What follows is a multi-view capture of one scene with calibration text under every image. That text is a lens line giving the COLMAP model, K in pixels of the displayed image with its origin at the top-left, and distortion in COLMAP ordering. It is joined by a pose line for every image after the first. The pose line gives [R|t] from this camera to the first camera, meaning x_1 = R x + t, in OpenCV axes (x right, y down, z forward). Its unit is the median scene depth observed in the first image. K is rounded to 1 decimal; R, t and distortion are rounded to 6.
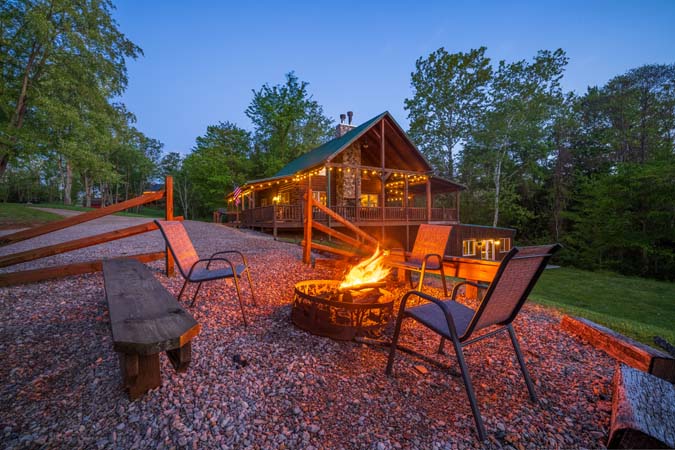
lens RADIAL K [[290.0, 0, 337.5], [0, 290.0, 225.0], [0, 0, 1]] dist [-0.010853, 0.000033]
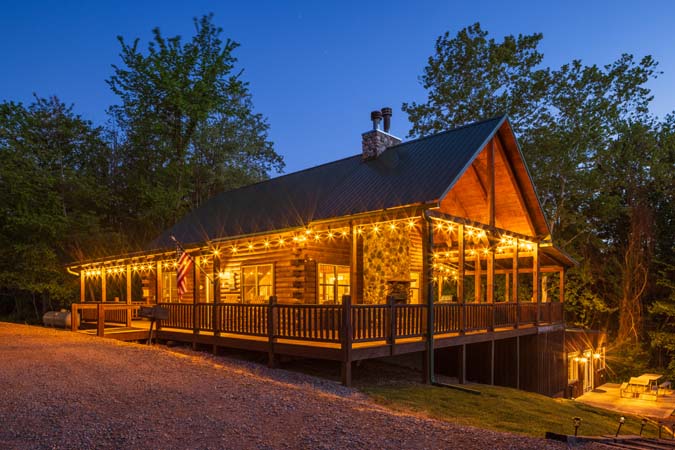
lens RADIAL K [[467.2, 0, 339.7], [0, 467.2, 306.5], [0, 0, 1]] dist [0.003481, 0.000977]
pose [[0.950291, 0.003695, 0.311341, -0.198632], [-0.003316, 0.999993, -0.001746, -0.029742], [-0.311345, 0.000627, 0.950297, 0.171212]]
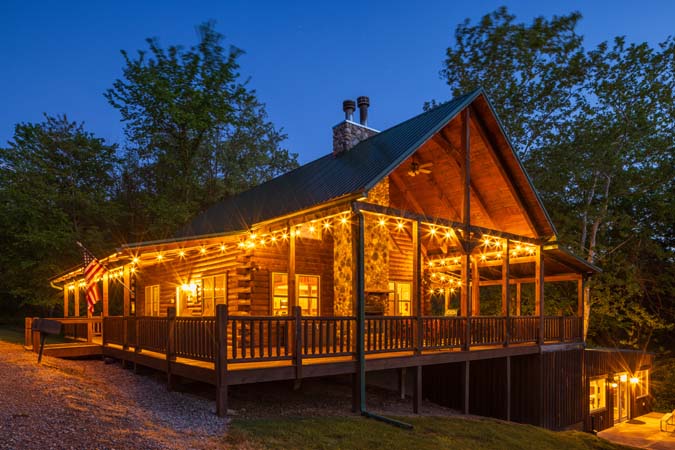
lens RADIAL K [[463.8, 0, 339.6], [0, 463.8, 323.4], [0, 0, 1]] dist [0.004614, -0.002881]
pose [[0.984281, 0.004722, 0.176545, -0.081572], [-0.004509, 0.999989, -0.001608, -0.027550], [-0.176551, 0.000787, 0.984291, 0.205899]]
